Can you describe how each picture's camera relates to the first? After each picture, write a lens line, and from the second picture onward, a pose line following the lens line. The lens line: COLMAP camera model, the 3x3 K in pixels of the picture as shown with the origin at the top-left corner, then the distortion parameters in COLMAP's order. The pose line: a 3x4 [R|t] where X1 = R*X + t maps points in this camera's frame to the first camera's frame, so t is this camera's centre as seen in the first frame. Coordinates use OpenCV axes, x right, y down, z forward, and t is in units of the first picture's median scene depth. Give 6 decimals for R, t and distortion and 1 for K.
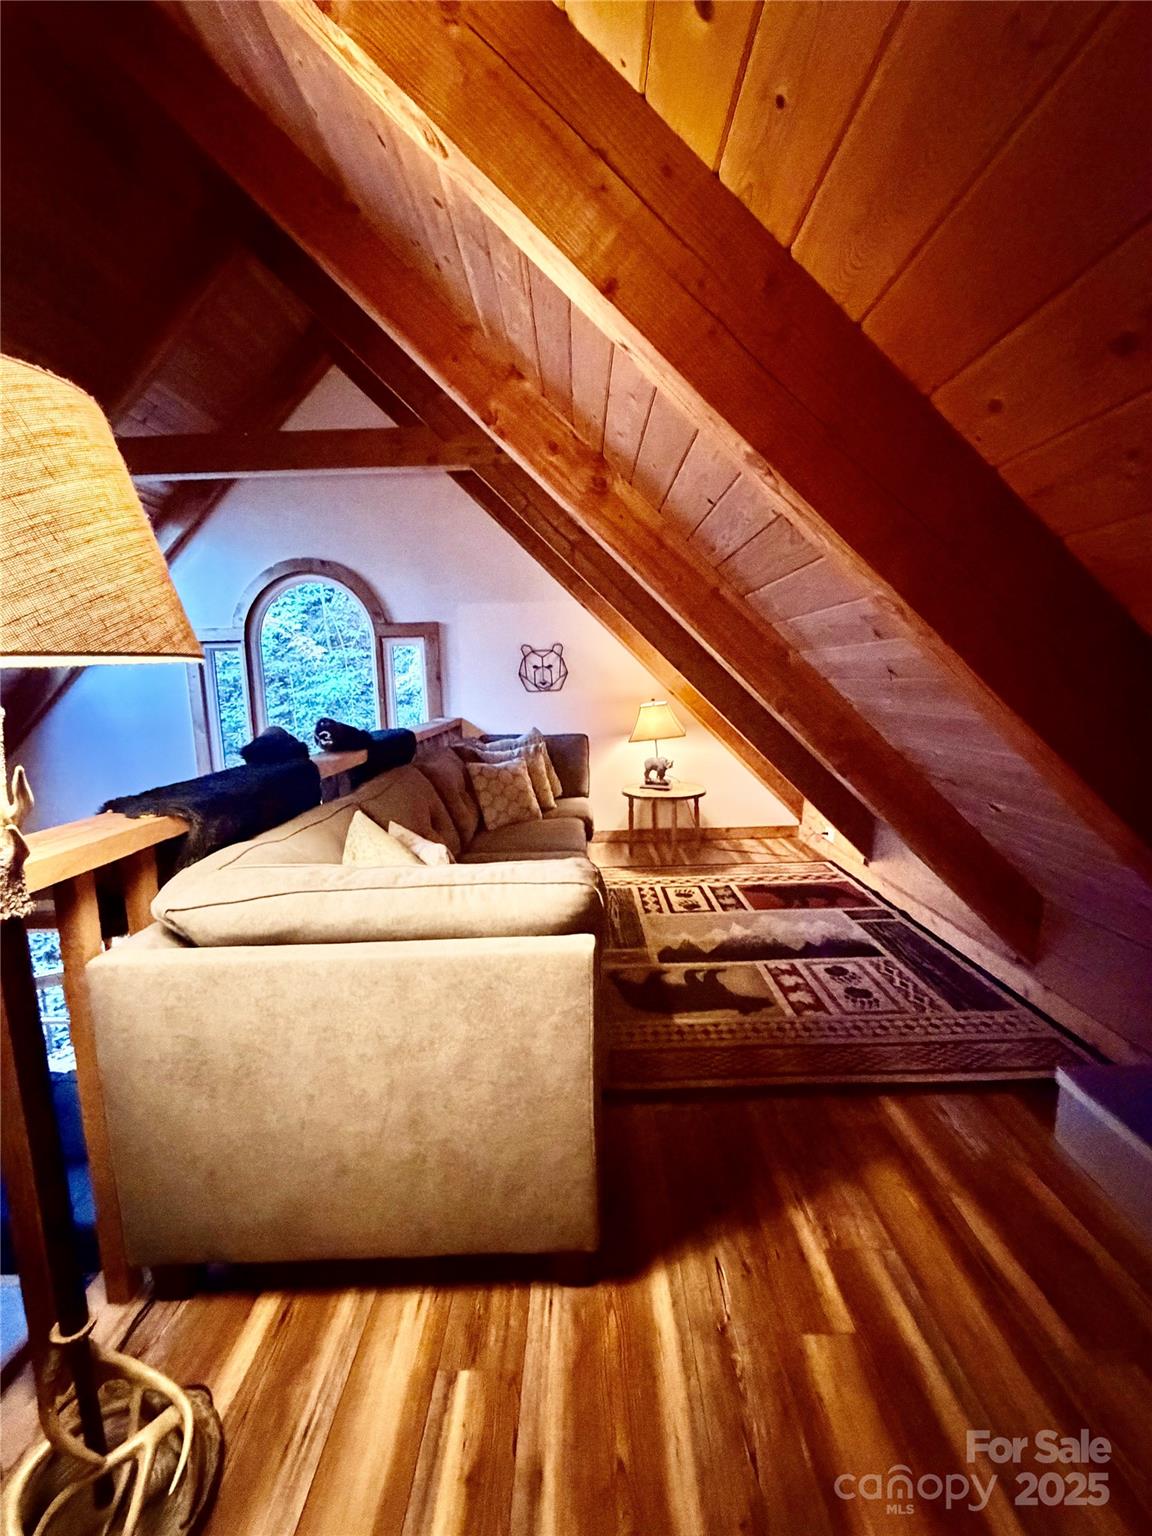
lens RADIAL K [[614.7, 0, 574.7], [0, 614.7, 770.5], [0, 0, 1]] dist [0.001201, -0.000878]
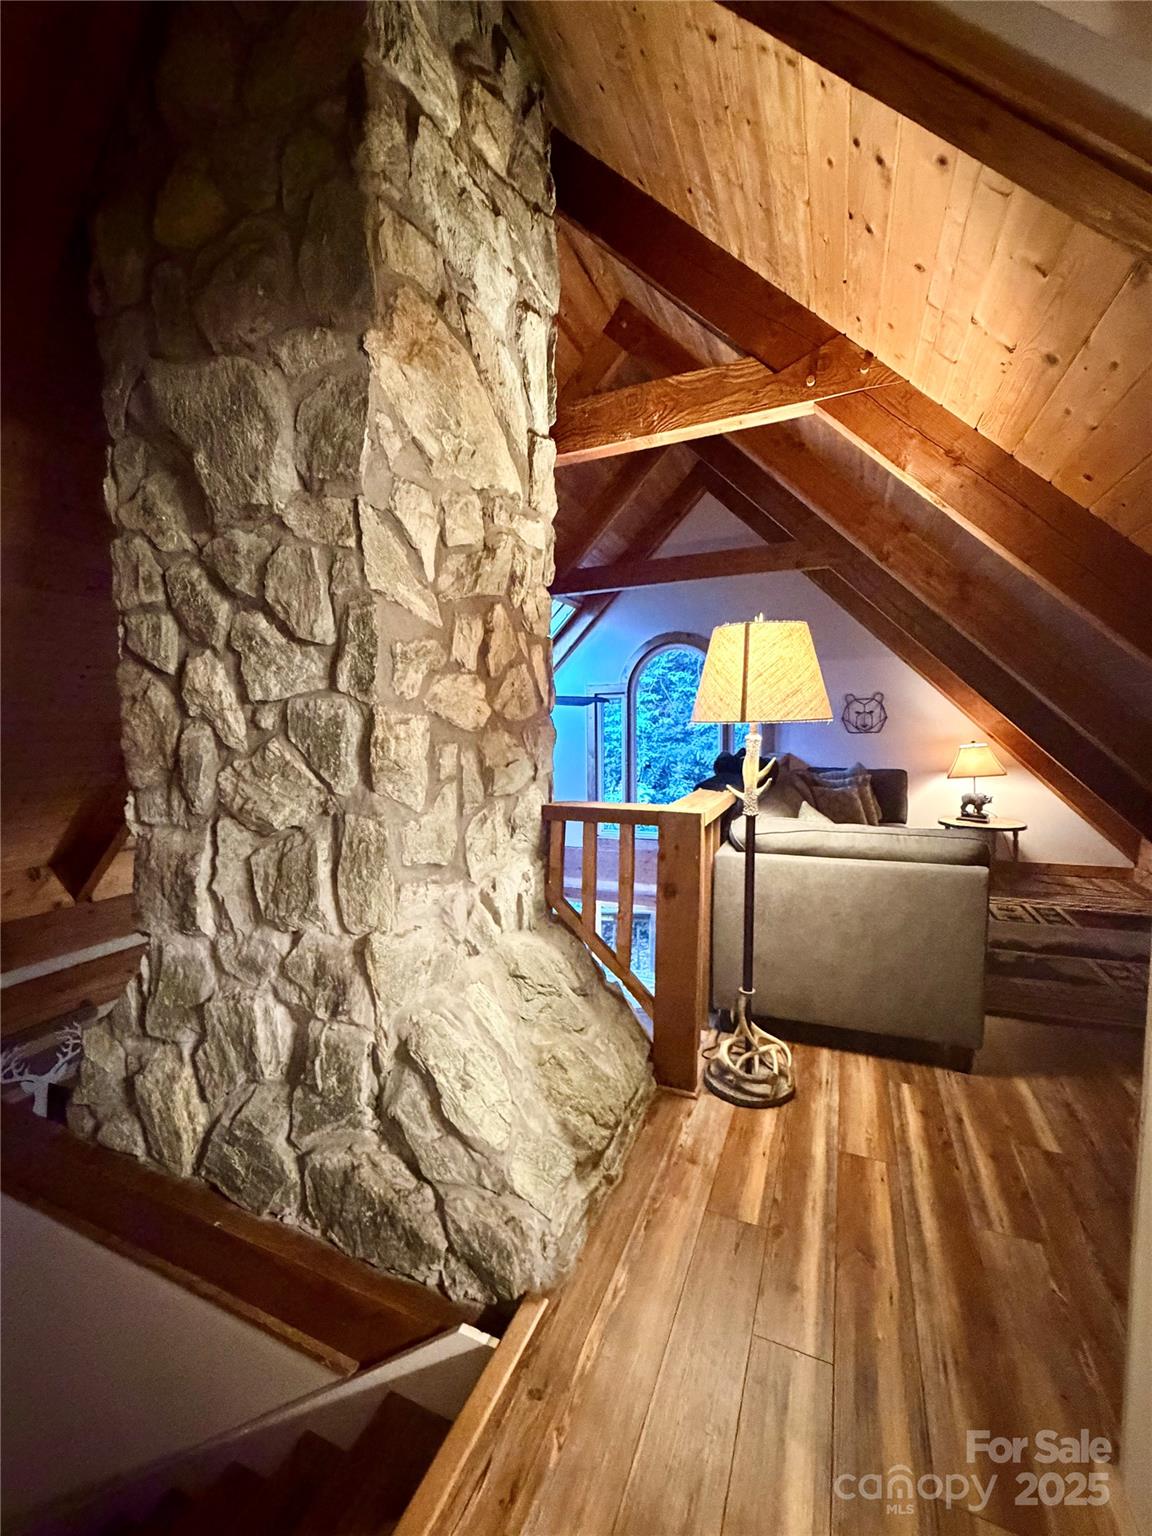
lens RADIAL K [[614.7, 0, 576.9], [0, 614.7, 770.0], [0, 0, 1]] dist [0.001201, -0.000878]
pose [[0.923446, 0.040340, -0.381603, -0.142108], [-0.064451, 0.996637, -0.050610, 0.052257], [0.378278, 0.071330, 0.922940, -0.407081]]
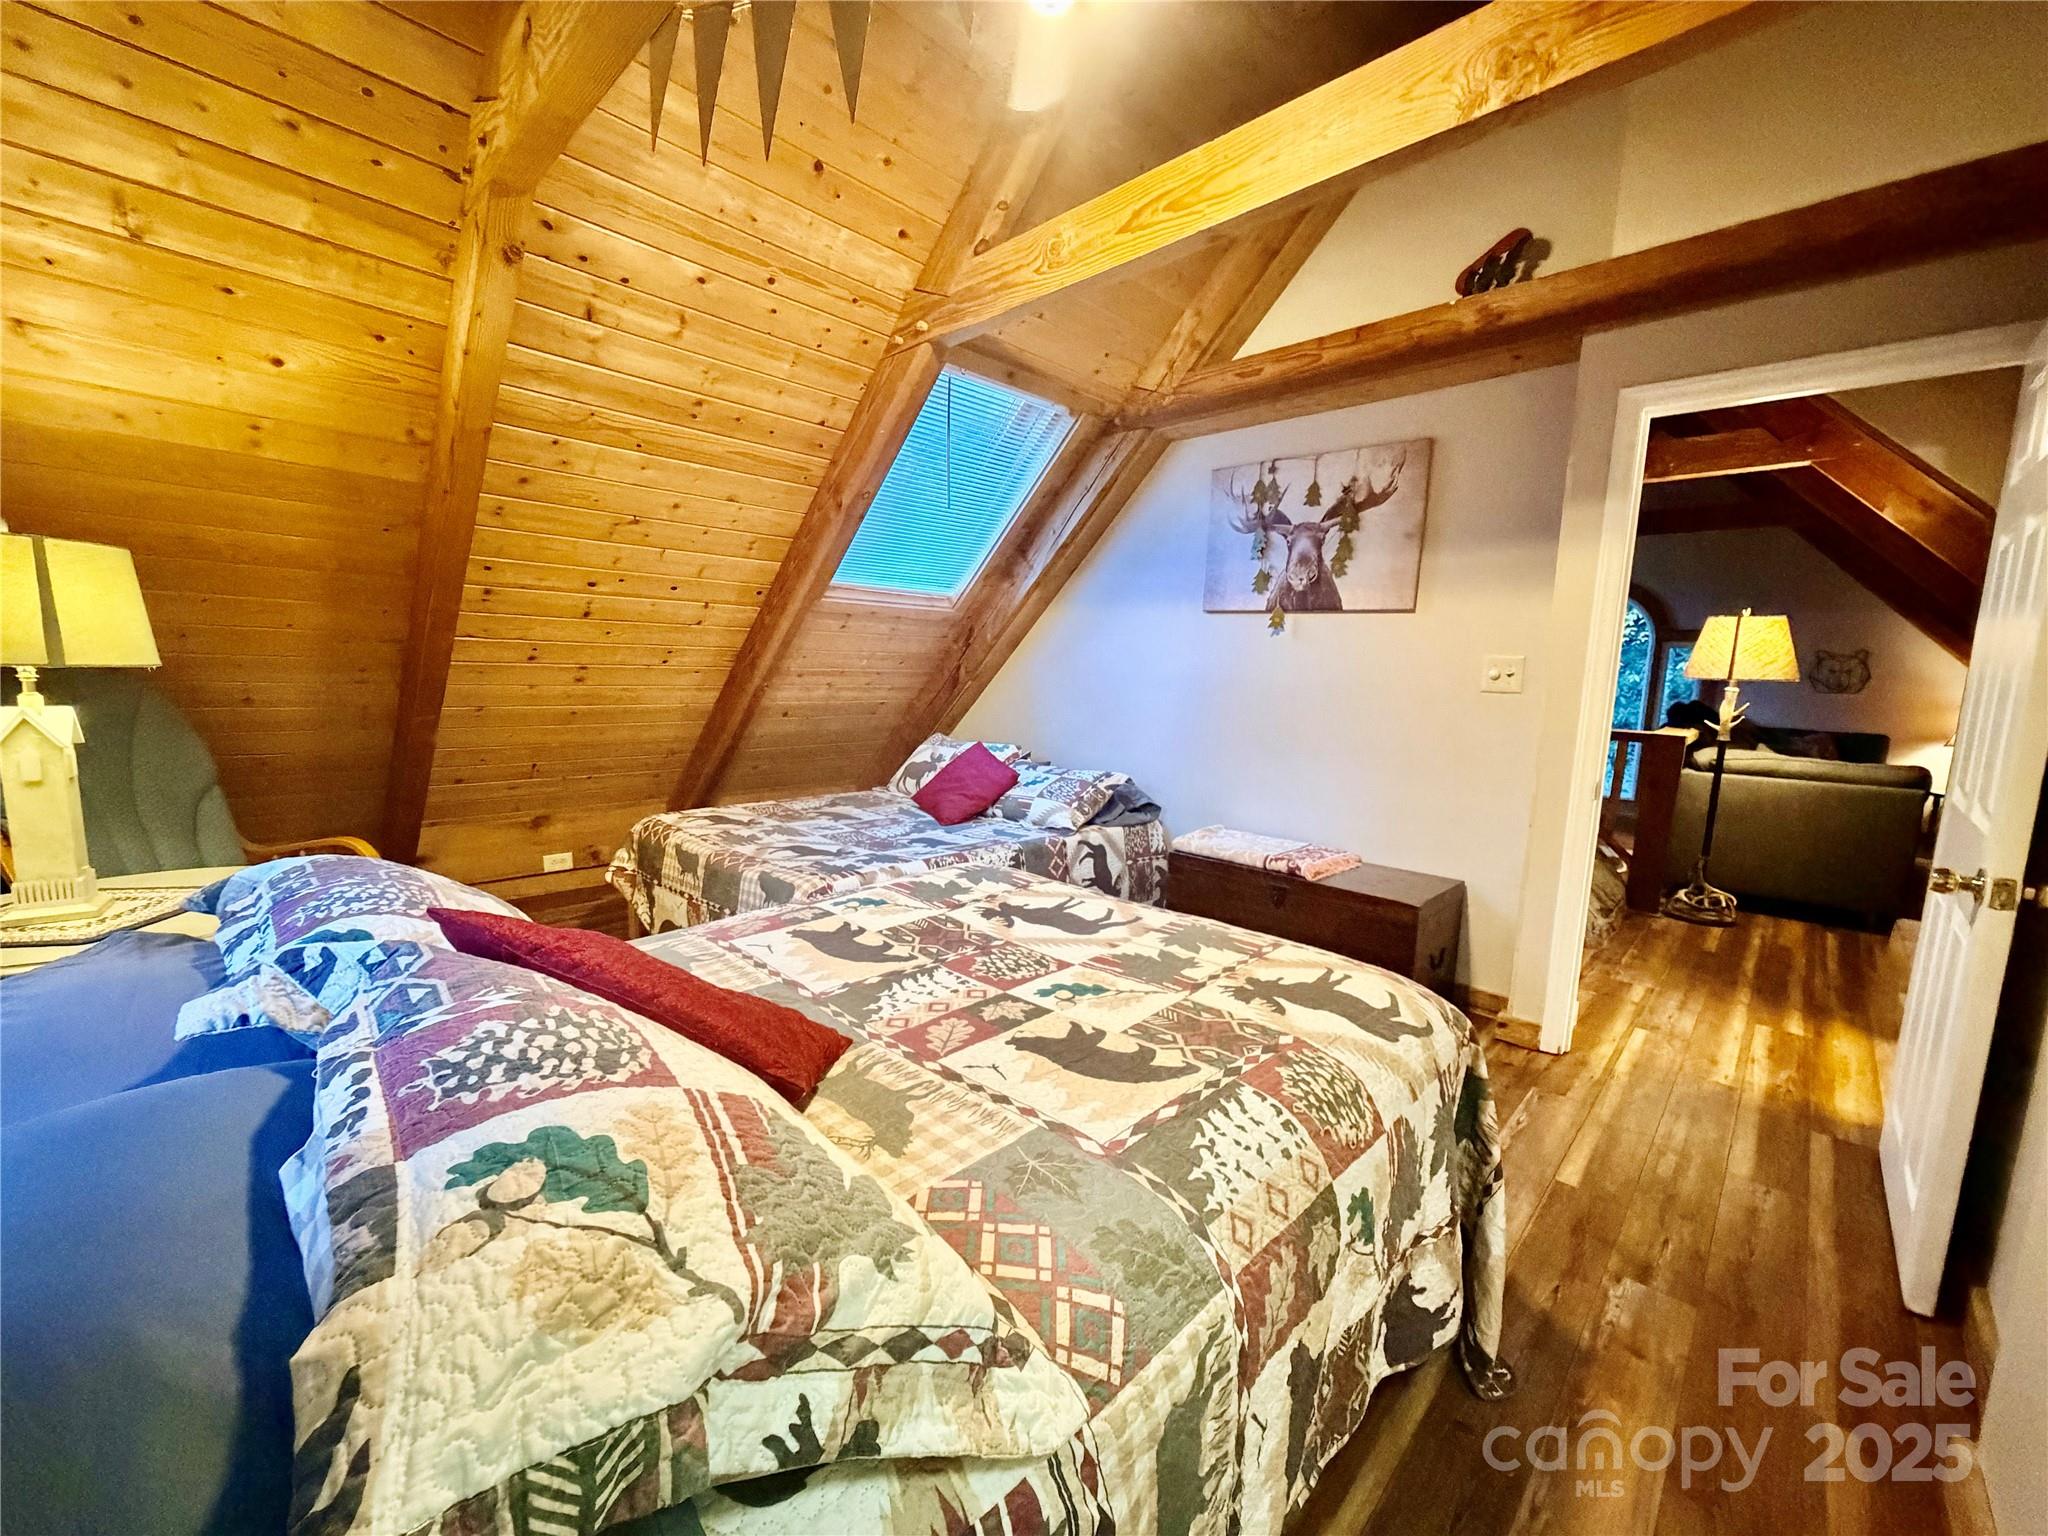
lens RADIAL K [[819.6, 0, 1020.5], [0, 819.6, 764.1], [0, 0, 1]] dist [0.001201, -0.000878]
pose [[0.728439, 0.133468, -0.671984, -0.149698], [-0.141219, 0.989029, 0.043356, 0.190625], [0.670398, 0.063314, 0.739296, -1.434704]]
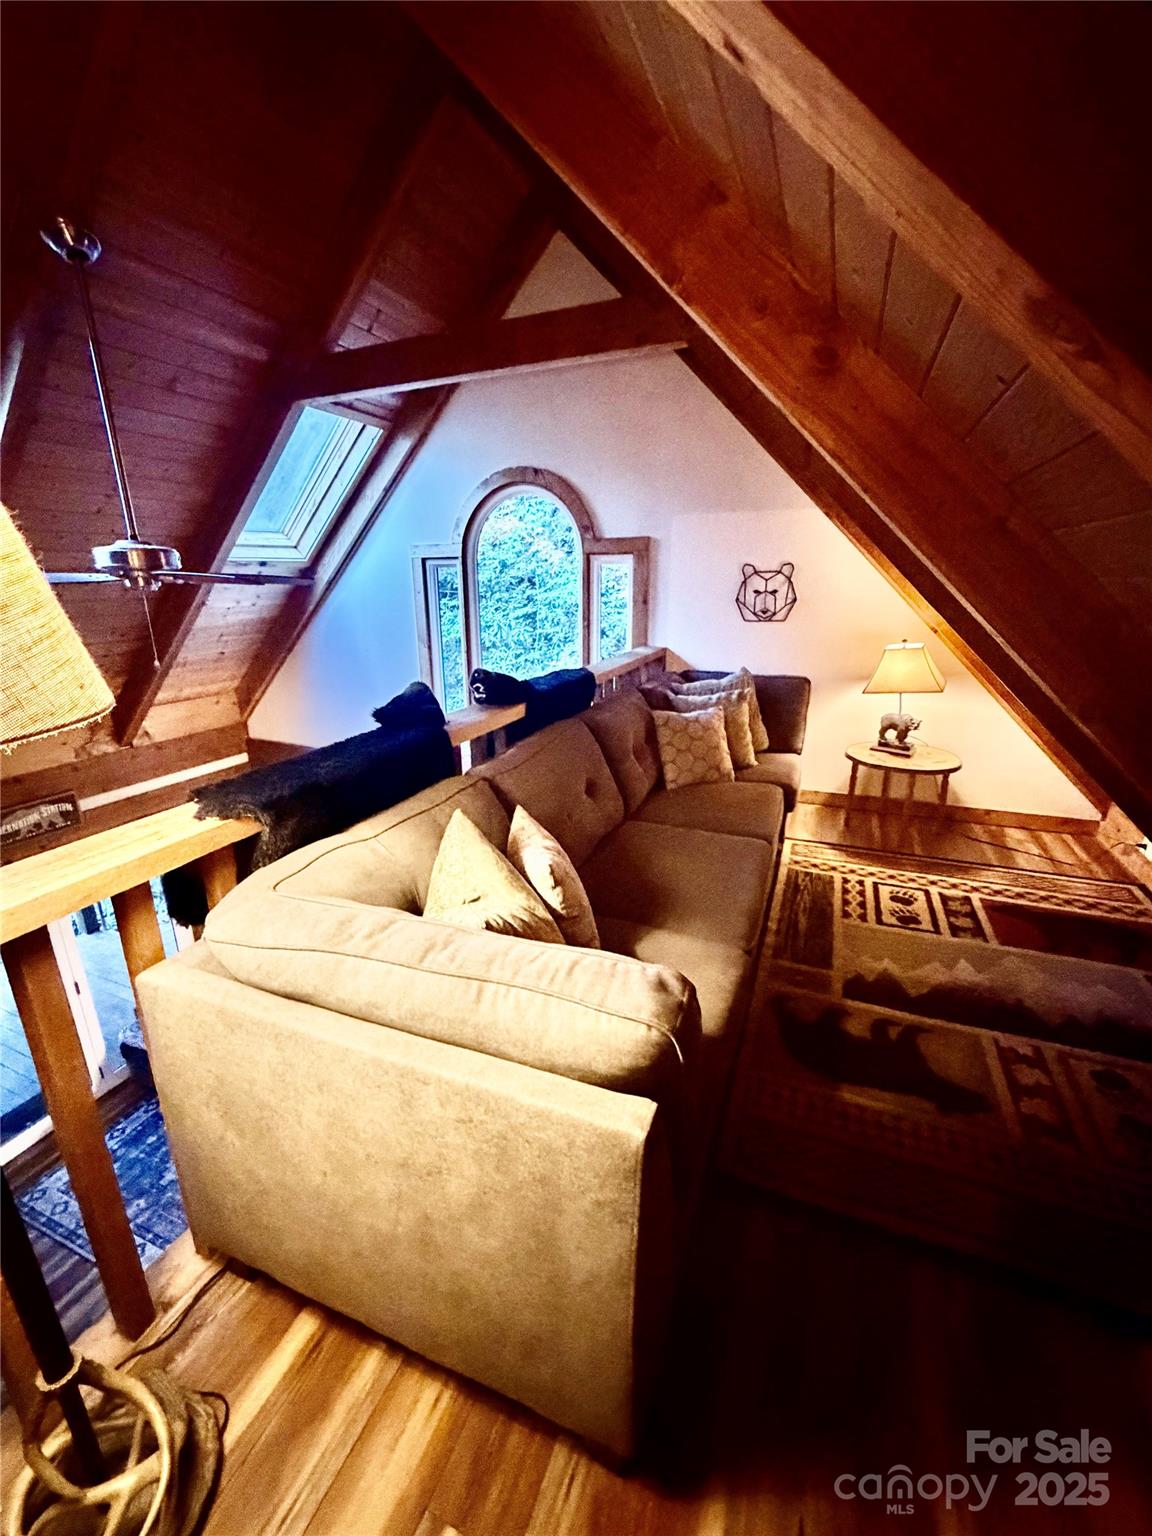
lens RADIAL K [[614.7, 0, 579.1], [0, 614.7, 768.5], [0, 0, 1]] dist [0.001201, -0.000878]
pose [[0.927326, 0.126692, -0.352157, 0.050006], [-0.070349, 0.983194, 0.168466, -0.072865], [0.367582, -0.131449, 0.920654, 0.135755]]
